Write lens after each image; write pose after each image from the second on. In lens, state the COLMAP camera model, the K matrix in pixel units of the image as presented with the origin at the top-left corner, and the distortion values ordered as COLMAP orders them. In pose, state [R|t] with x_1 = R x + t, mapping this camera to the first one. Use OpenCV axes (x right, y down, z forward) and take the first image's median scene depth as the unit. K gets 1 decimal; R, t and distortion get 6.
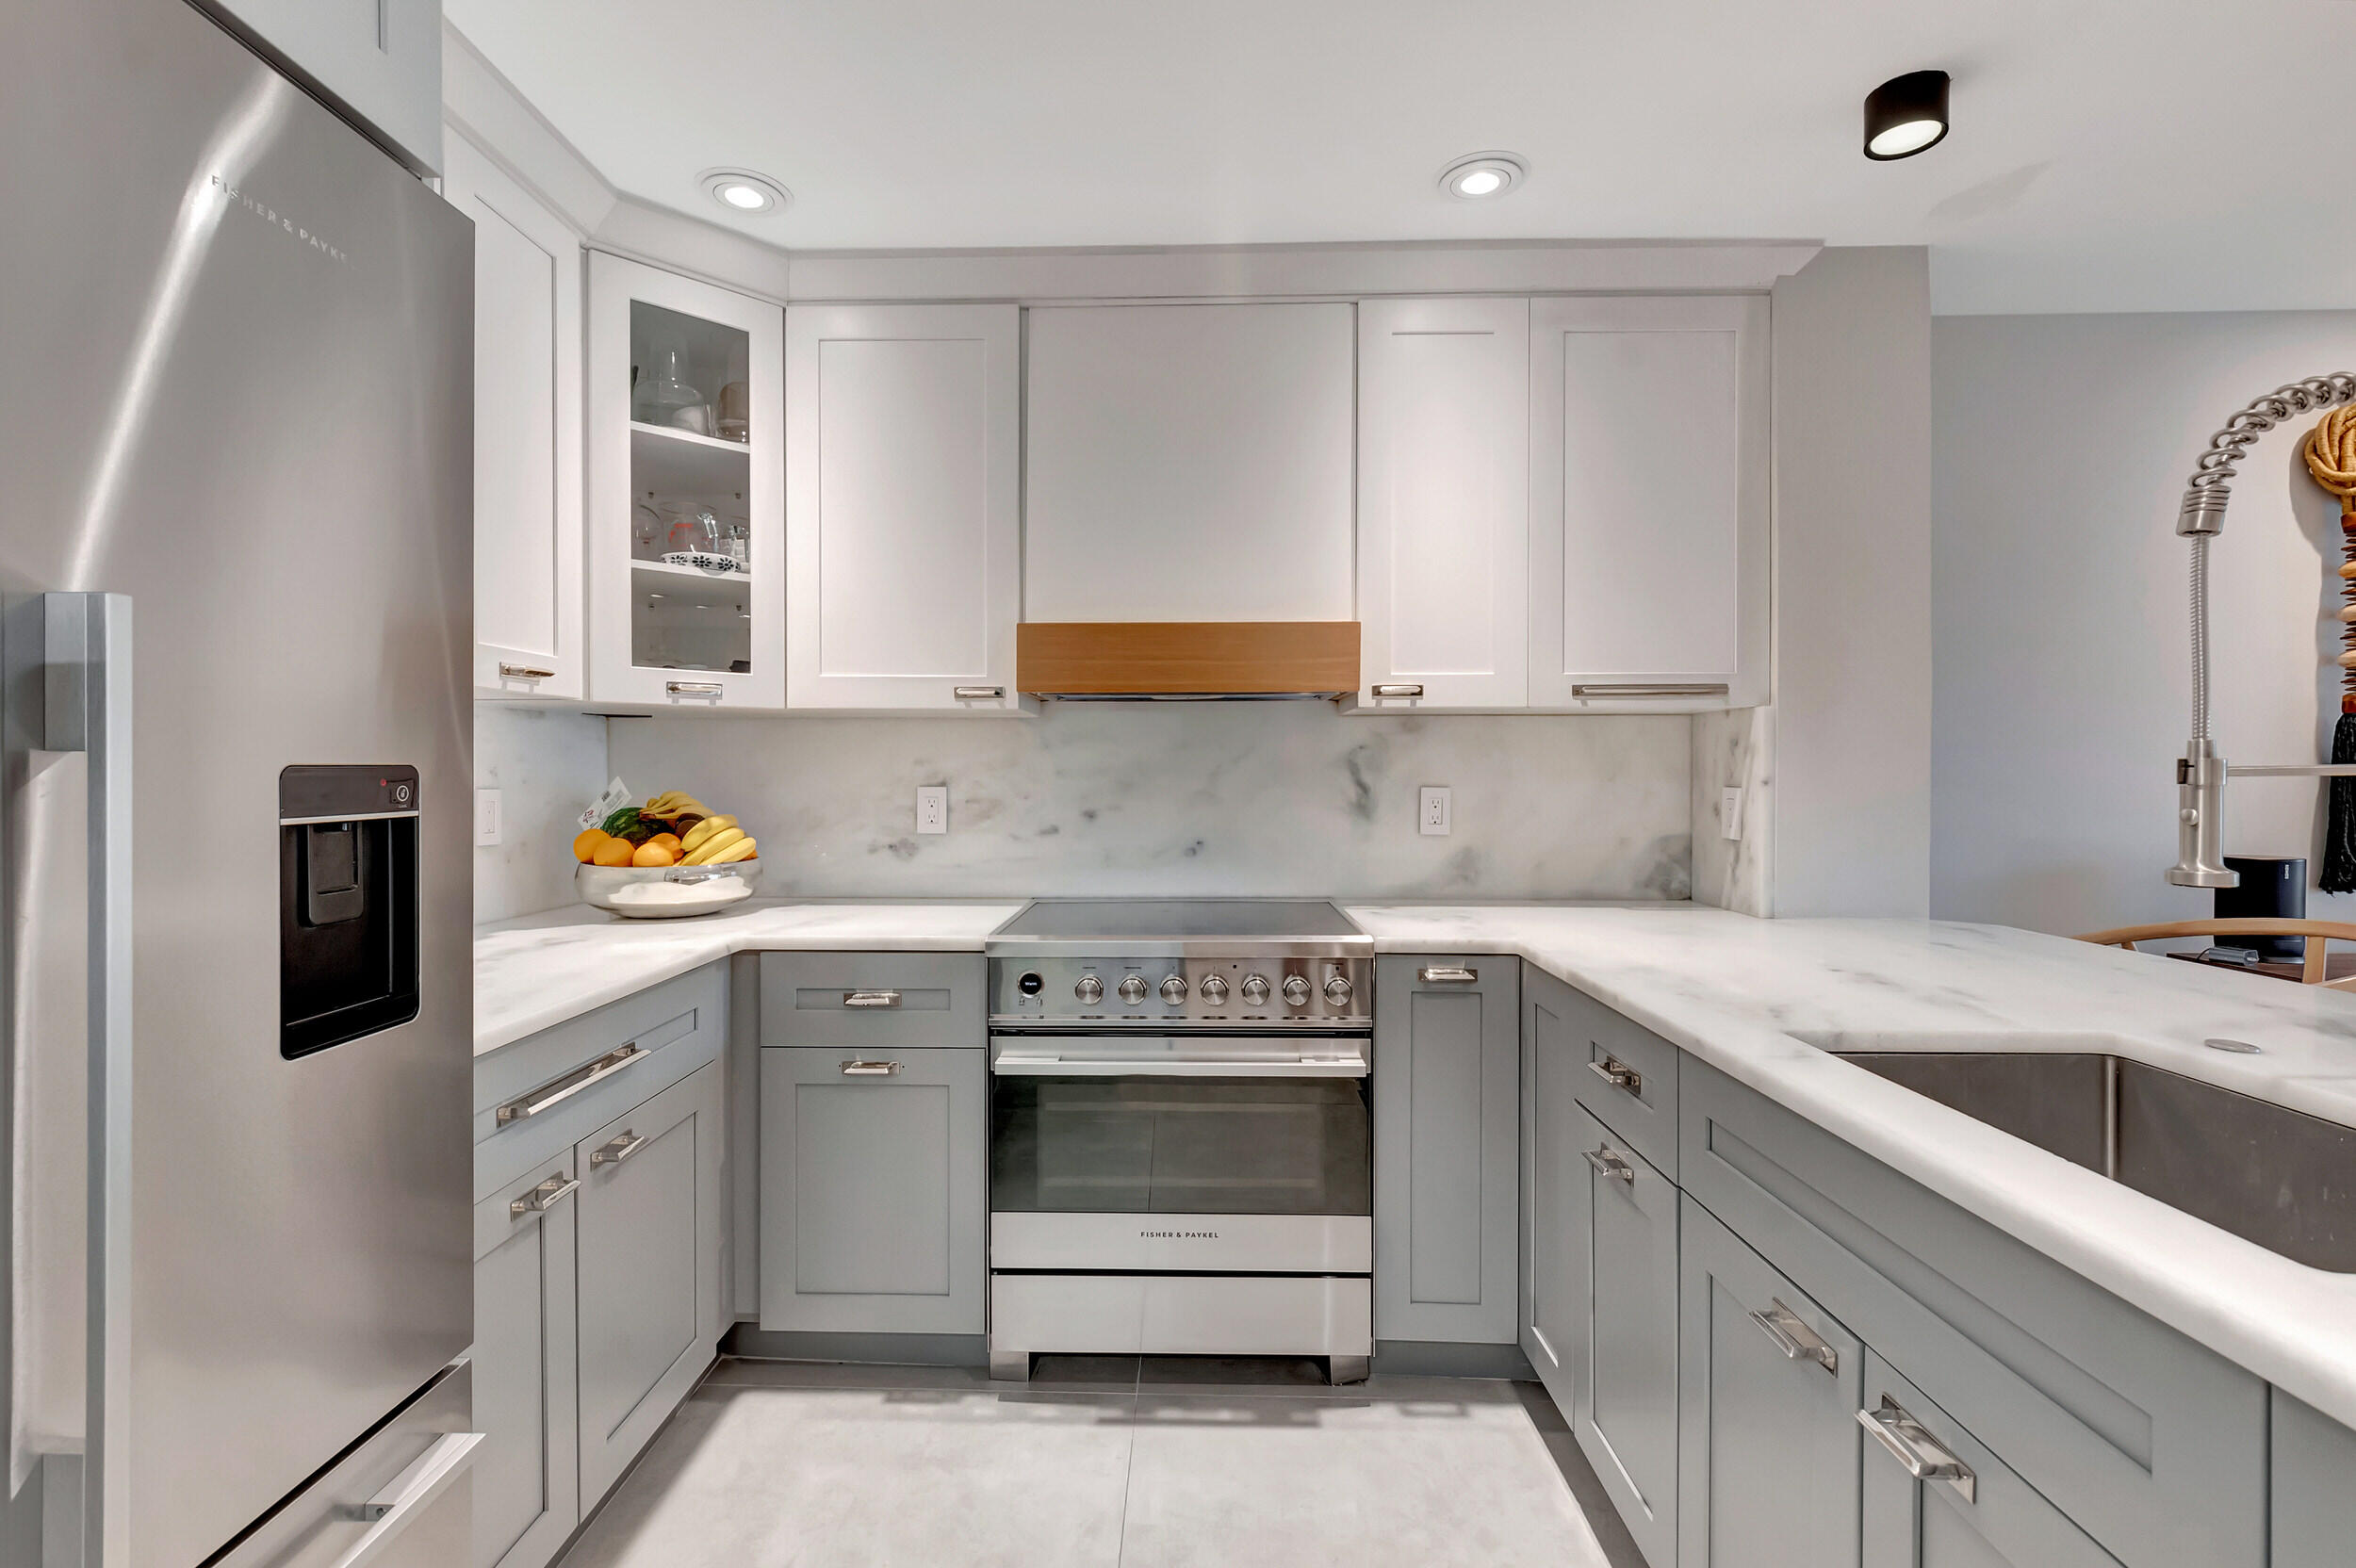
lens RADIAL K [[1053.9, 0, 1174.2], [0, 1053.9, 779.1], [0, 0, 1]] dist [-0.004290, 0.000984]
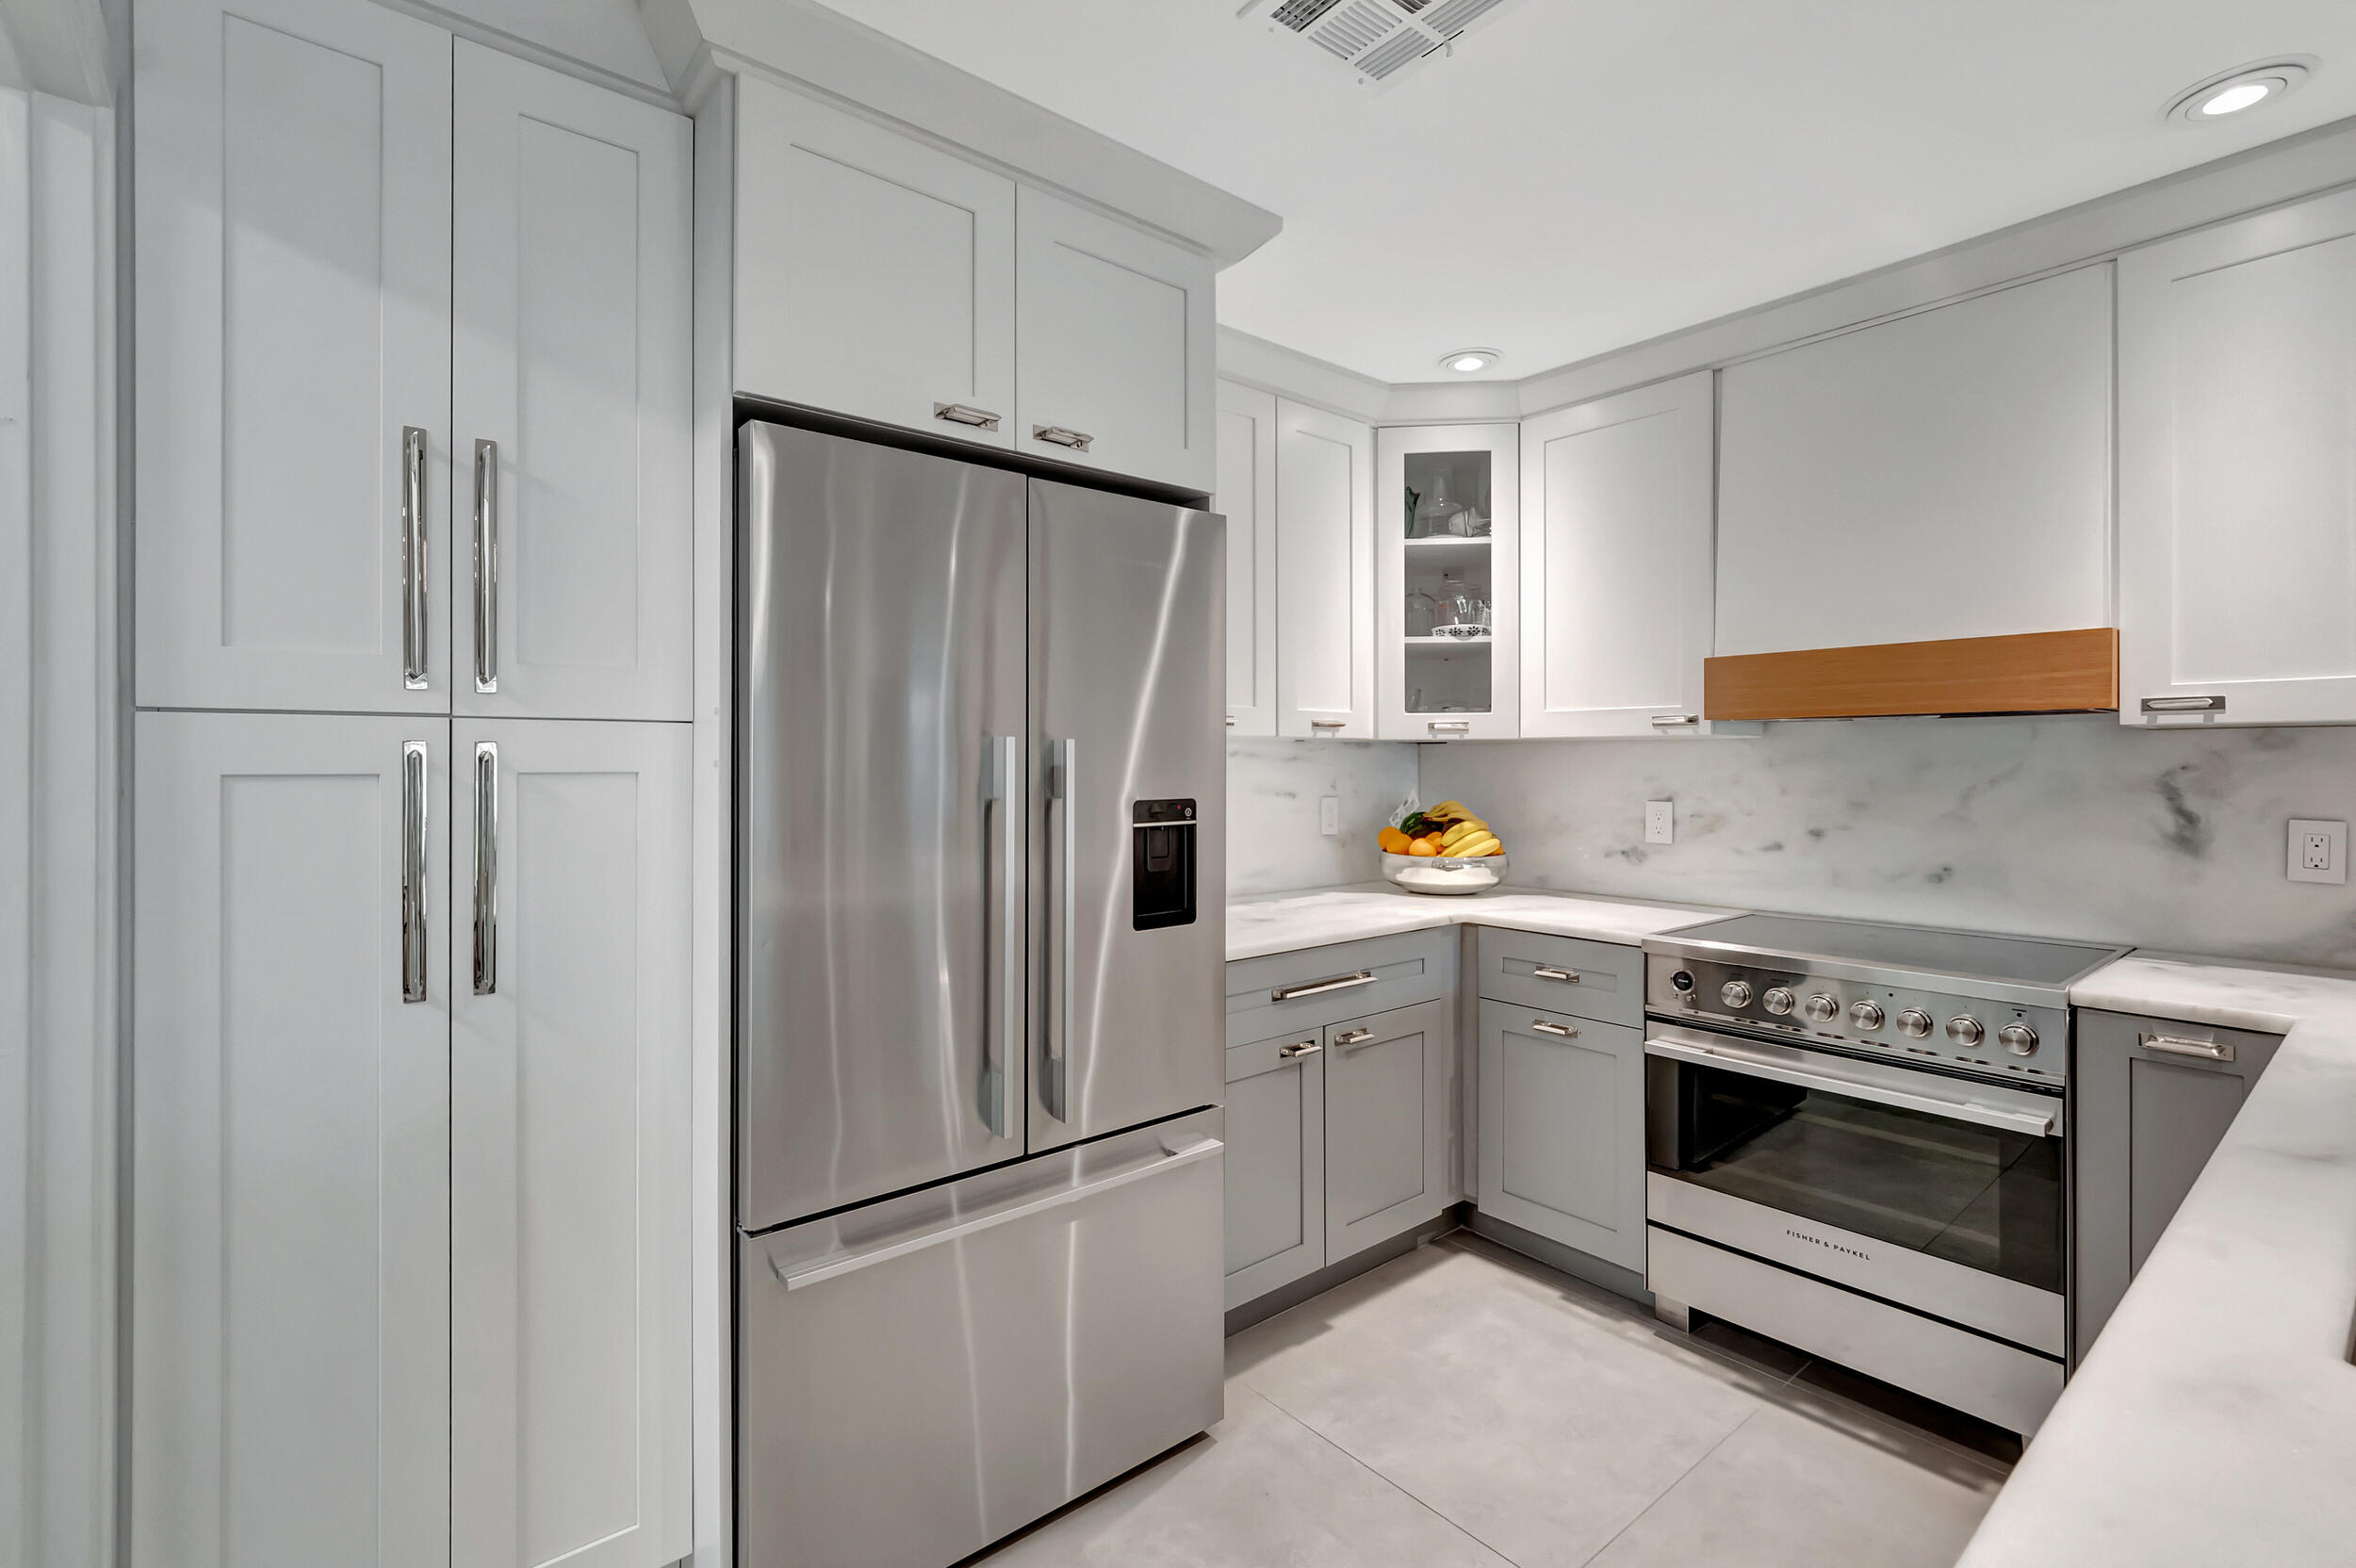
lens RADIAL K [[1053.9, 0, 1173.5], [0, 1053.9, 766.8], [0, 0, 1]] dist [-0.004290, 0.000984]
pose [[0.657185, 0.002759, -0.753724, 0.336748], [-0.005973, 0.999981, -0.001548, -0.030279], [0.753706, 0.005519, 0.657189, -0.157724]]
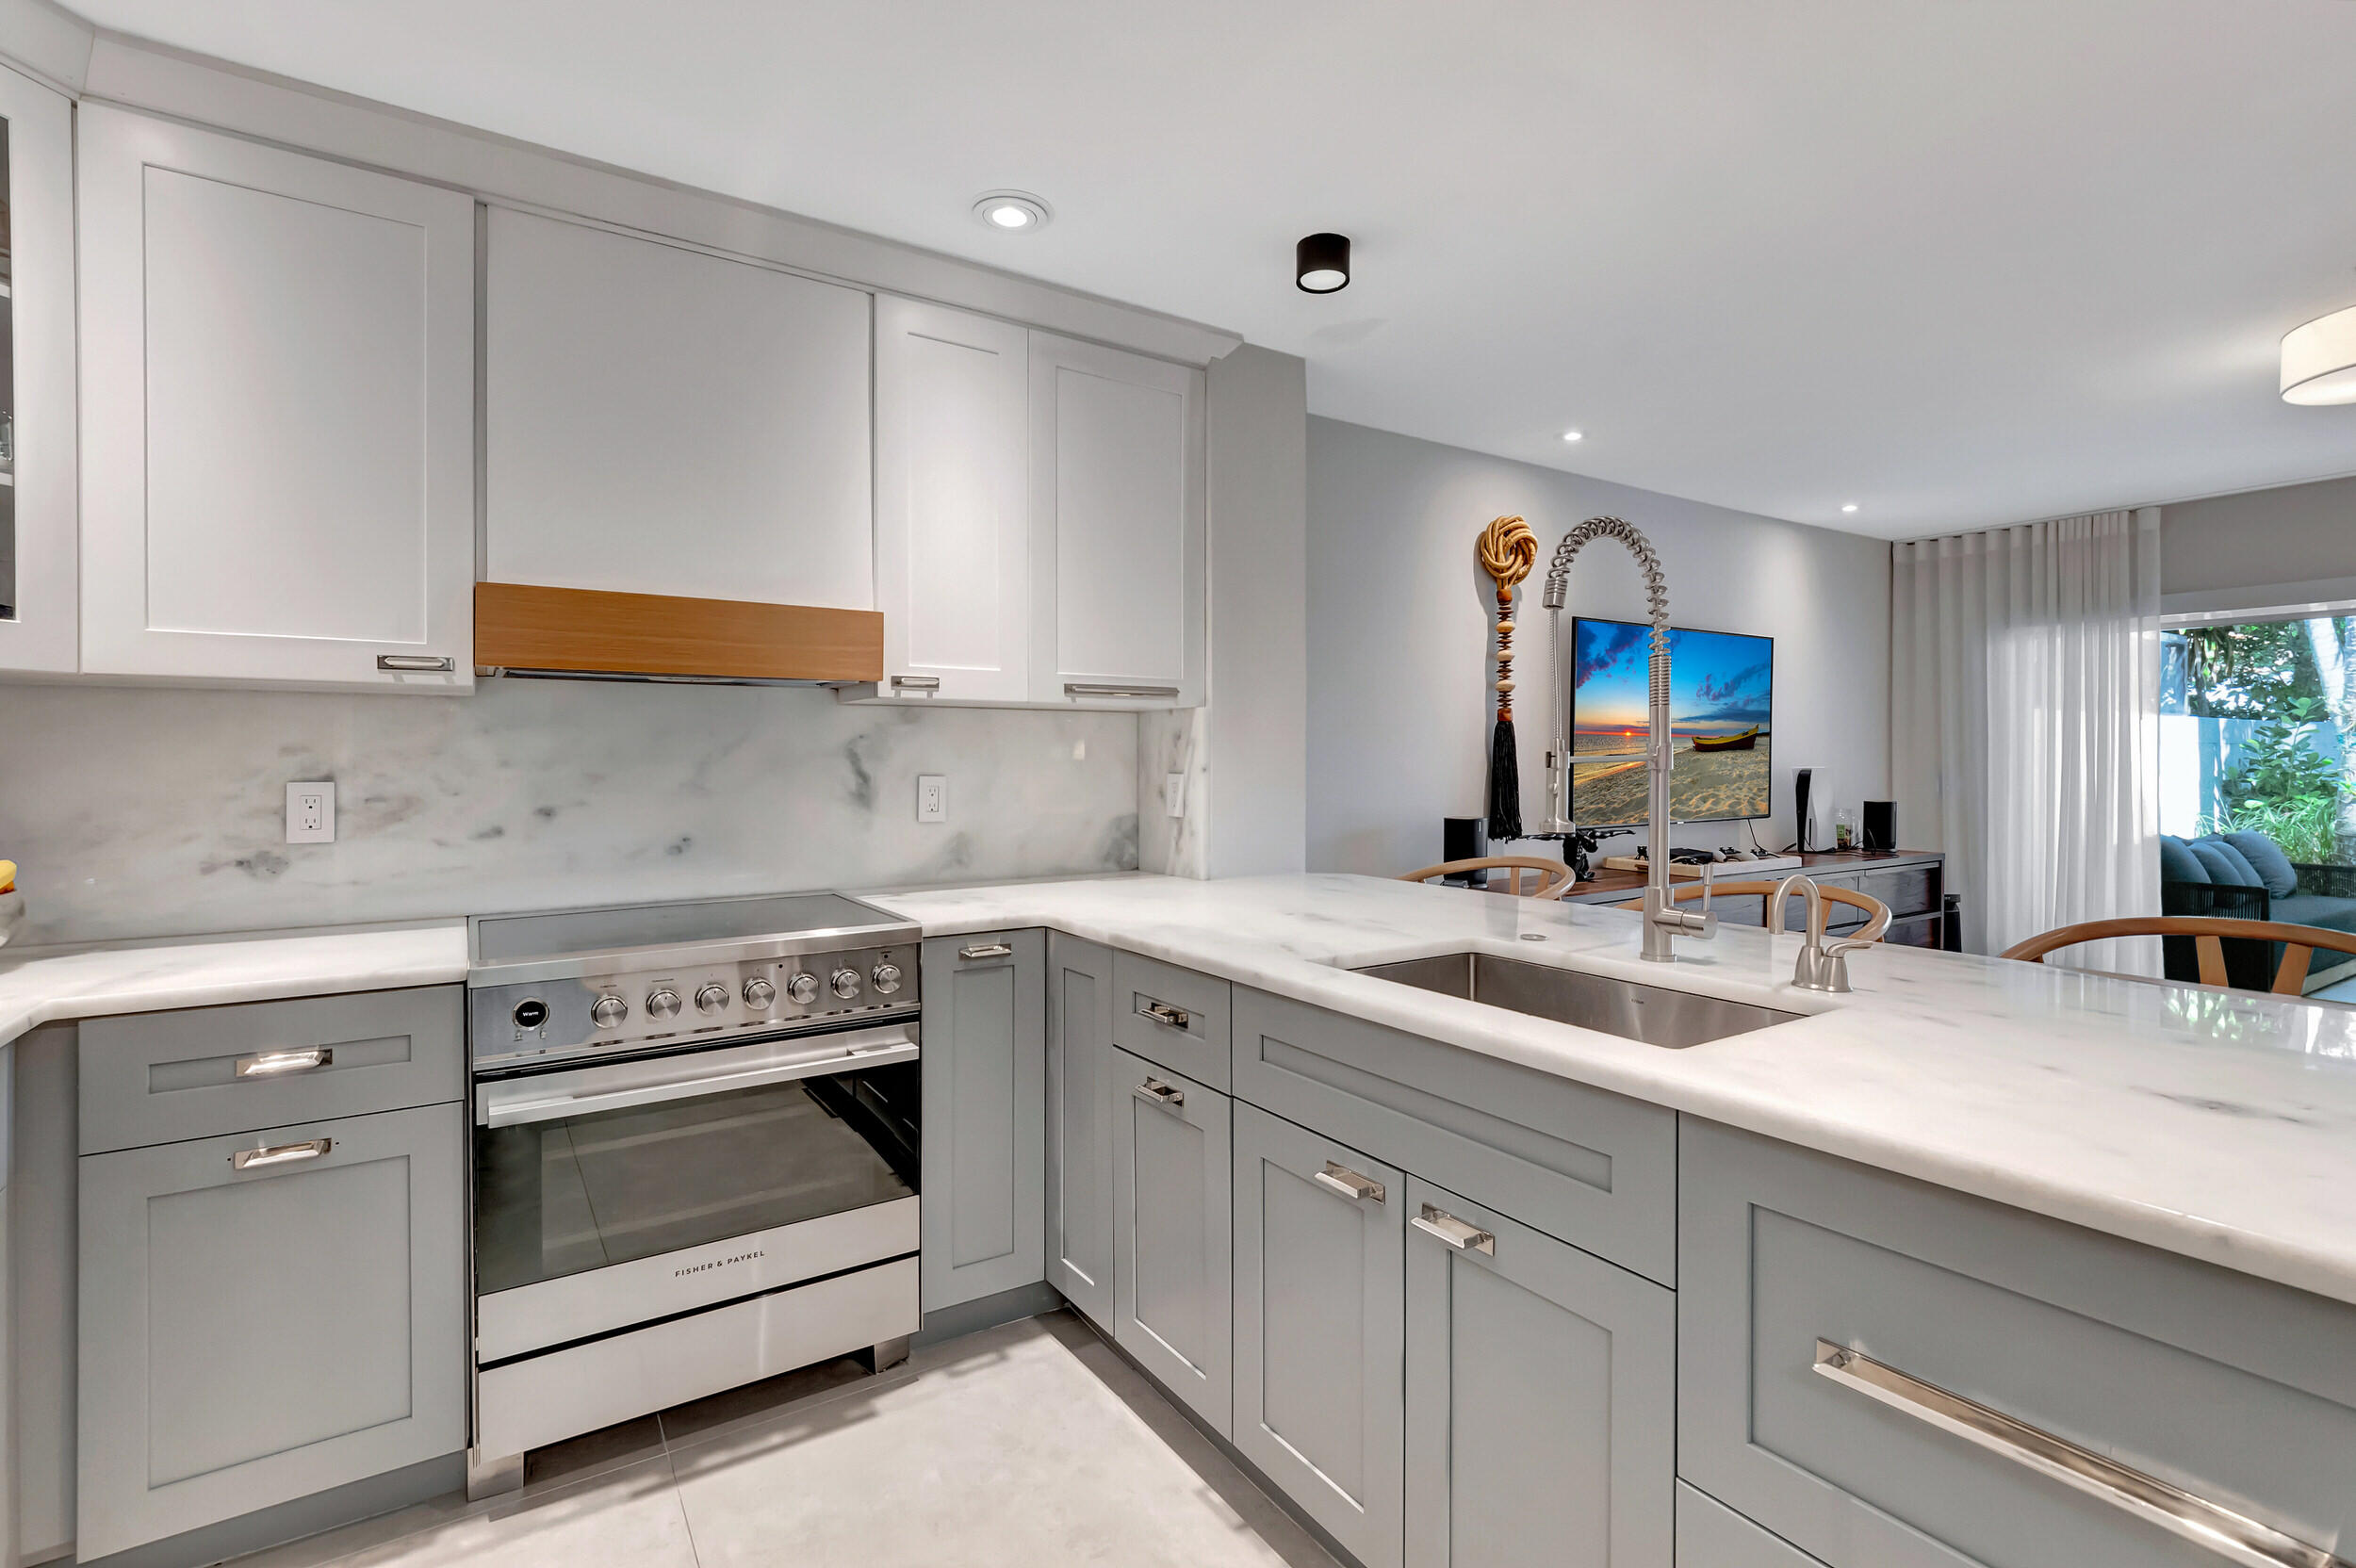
lens RADIAL K [[1053.9, 0, 1169.8], [0, 1053.9, 767.8], [0, 0, 1]] dist [-0.004290, 0.000984]
pose [[0.825692, -0.005610, 0.564093, -0.175698], [0.006224, 0.999980, 0.000835, 0.000238], [-0.564087, 0.002822, 0.825711, 0.013298]]
